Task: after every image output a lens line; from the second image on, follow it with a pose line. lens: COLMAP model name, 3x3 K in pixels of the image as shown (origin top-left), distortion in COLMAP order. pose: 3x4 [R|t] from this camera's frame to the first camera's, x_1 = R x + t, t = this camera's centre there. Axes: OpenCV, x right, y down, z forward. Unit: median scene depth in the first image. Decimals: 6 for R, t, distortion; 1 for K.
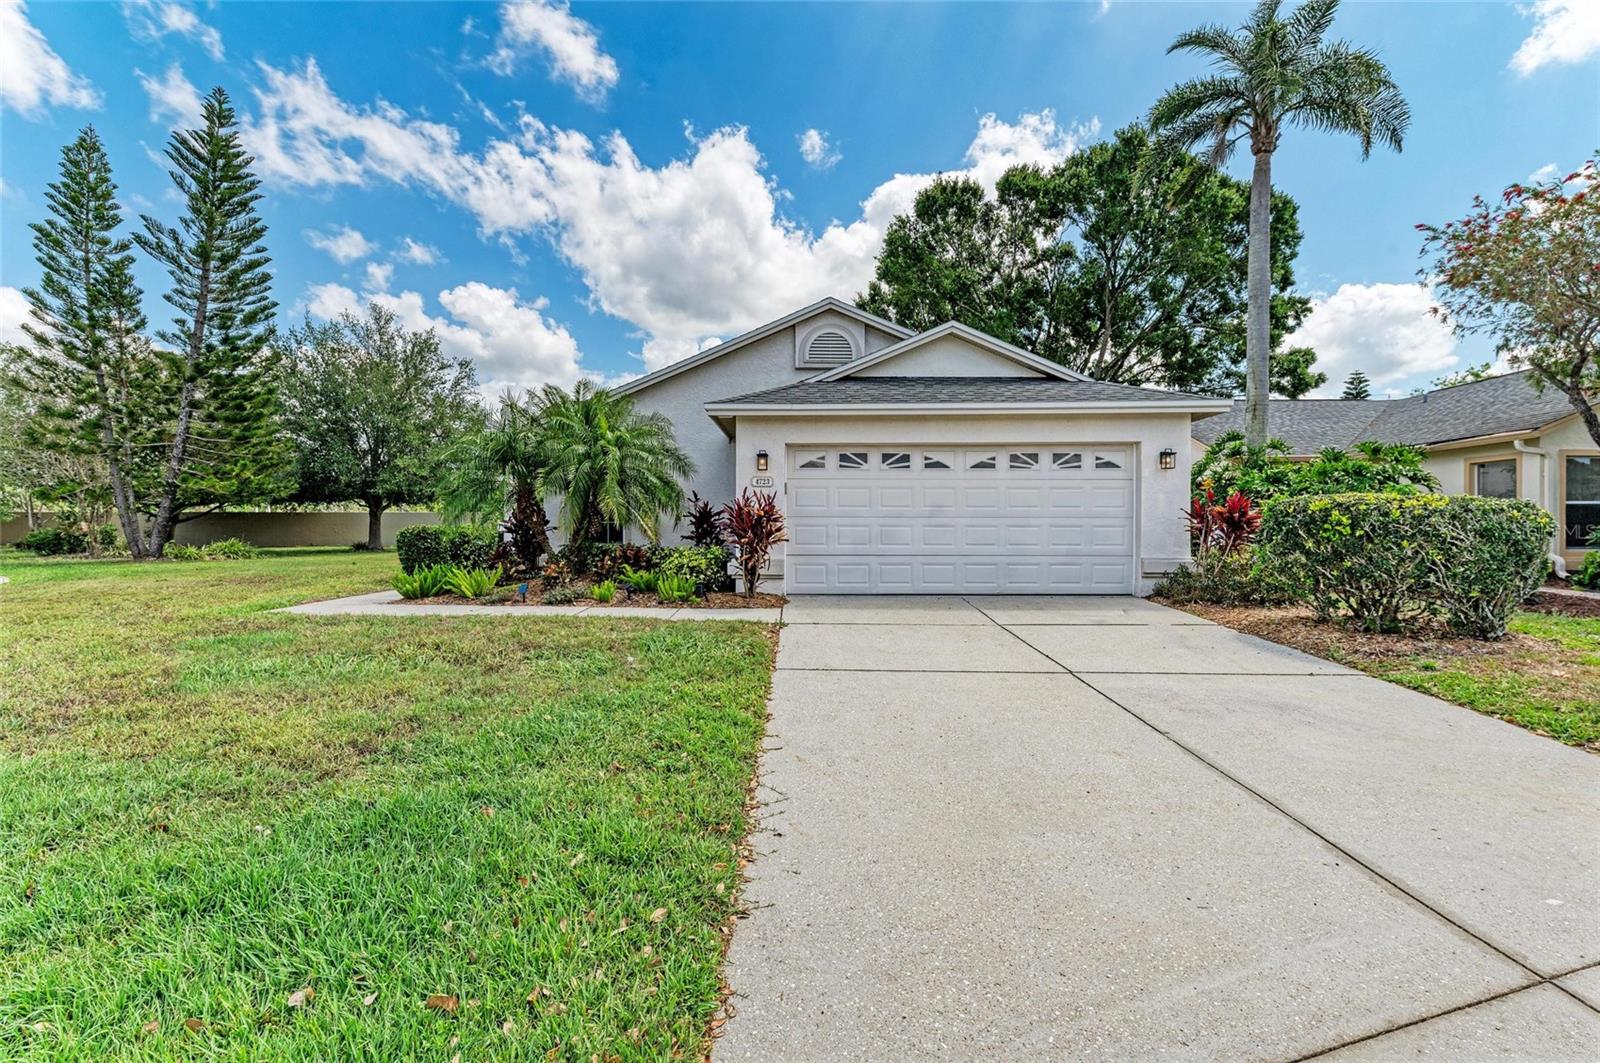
lens RADIAL K [[776.4, 0, 799.3], [0, 776.4, 524.5], [0, 0, 1]] dist [0.011951, -0.001451]
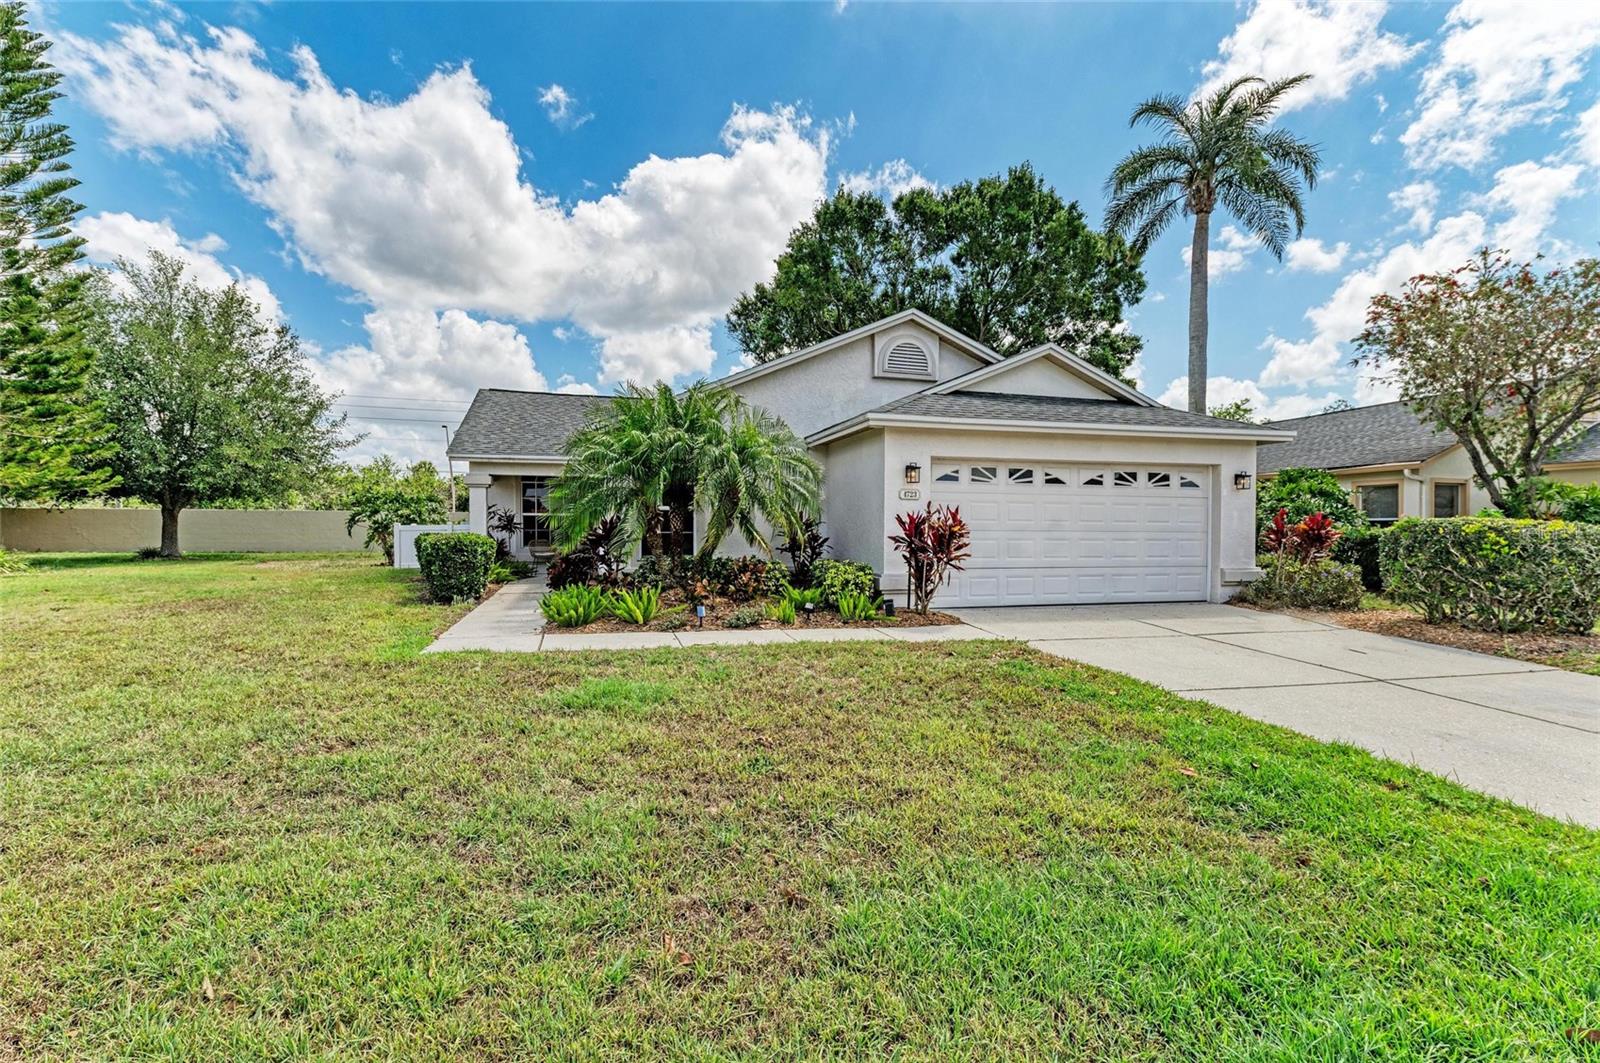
lens RADIAL K [[776.4, 0, 811.6], [0, 776.4, 526.5], [0, 0, 1]] dist [0.011951, -0.001451]
pose [[0.954215, 0.005039, 0.299080, -0.301318], [-0.006108, 0.999978, 0.002637, -0.010976], [-0.299060, -0.004343, 0.954224, 0.068376]]
